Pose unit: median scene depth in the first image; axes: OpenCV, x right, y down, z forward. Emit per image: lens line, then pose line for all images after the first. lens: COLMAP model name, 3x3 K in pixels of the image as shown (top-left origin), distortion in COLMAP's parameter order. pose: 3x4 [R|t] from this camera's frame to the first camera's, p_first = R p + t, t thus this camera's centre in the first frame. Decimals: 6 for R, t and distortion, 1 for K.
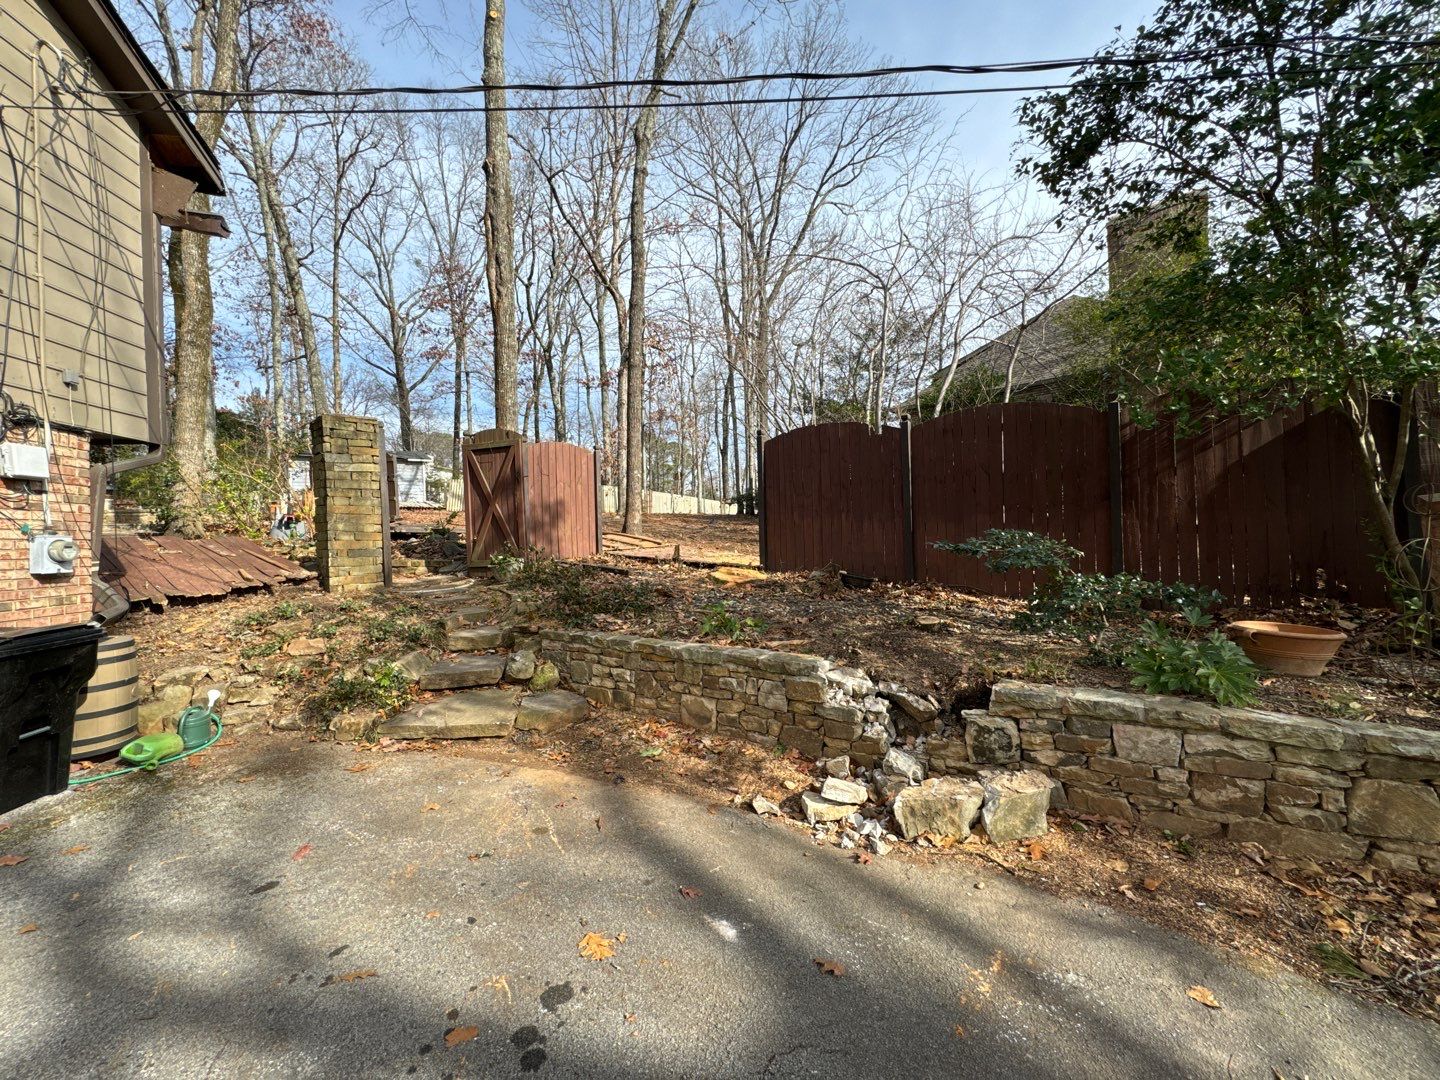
lens RADIAL K [[583.3, 0, 712.6], [0, 583.3, 542.9], [0, 0, 1]] dist [-0.002496, -0.000182]
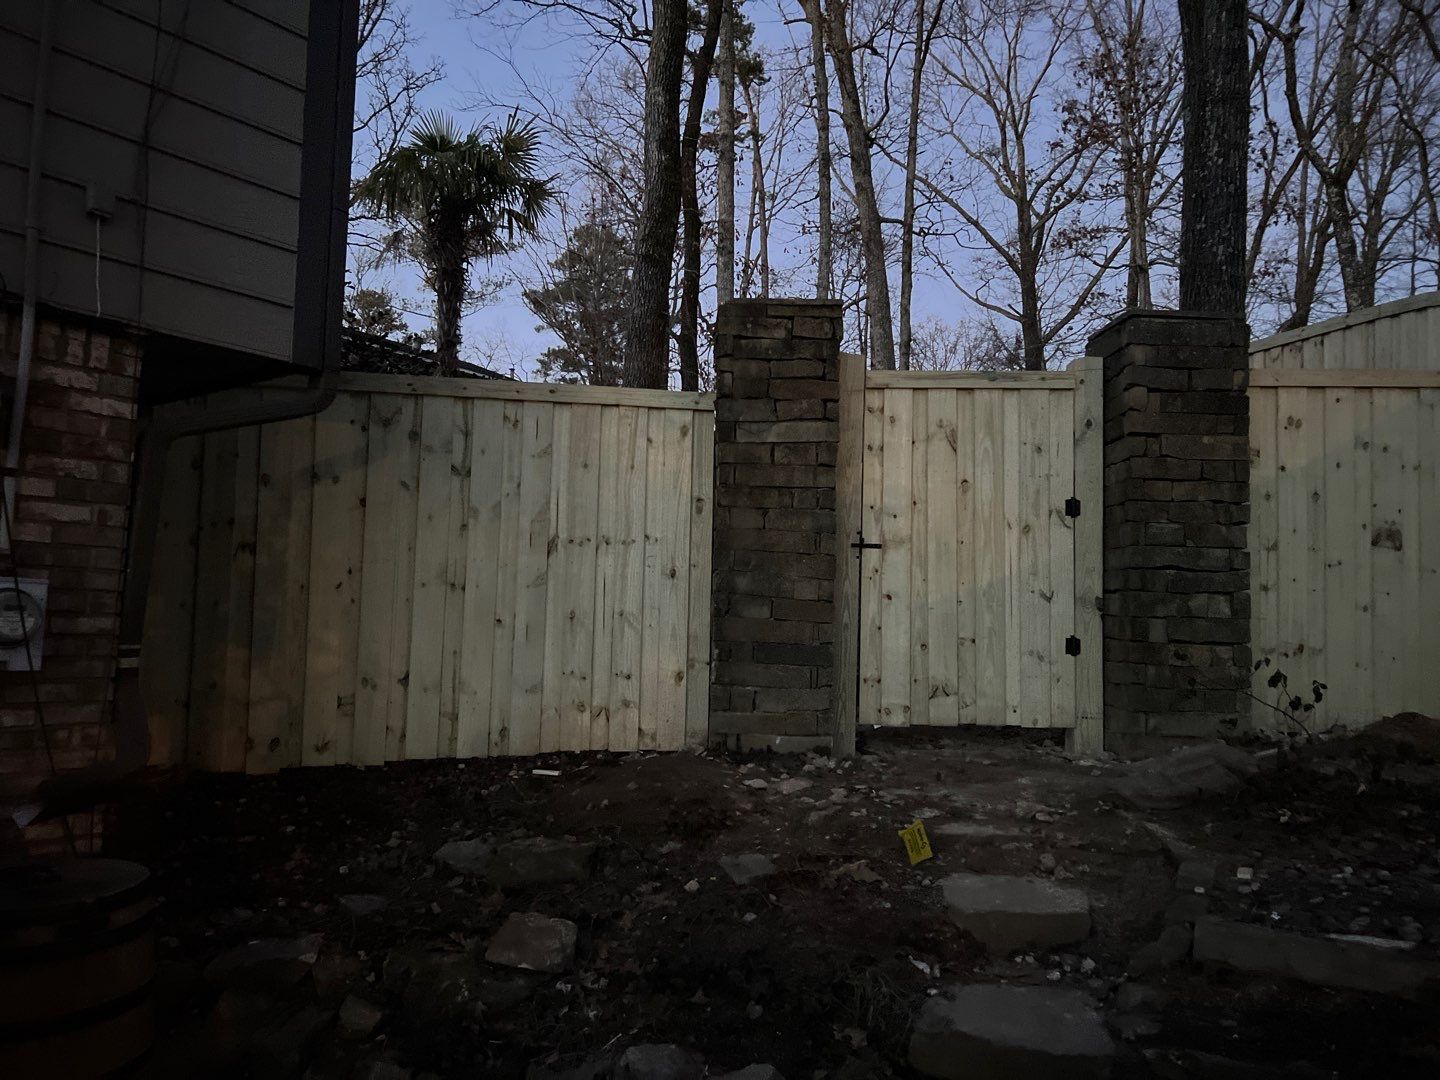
lens RADIAL K [[1112.5, 0, 700.3], [0, 1112.5, 534.9], [0, 0, 1]] dist [0.060901, -0.066760]
pose [[0.712592, 0.004916, -0.701561, -0.193661], [-0.063877, 0.996277, -0.057900, -0.022333], [0.698664, 0.086073, 0.710253, 0.625480]]
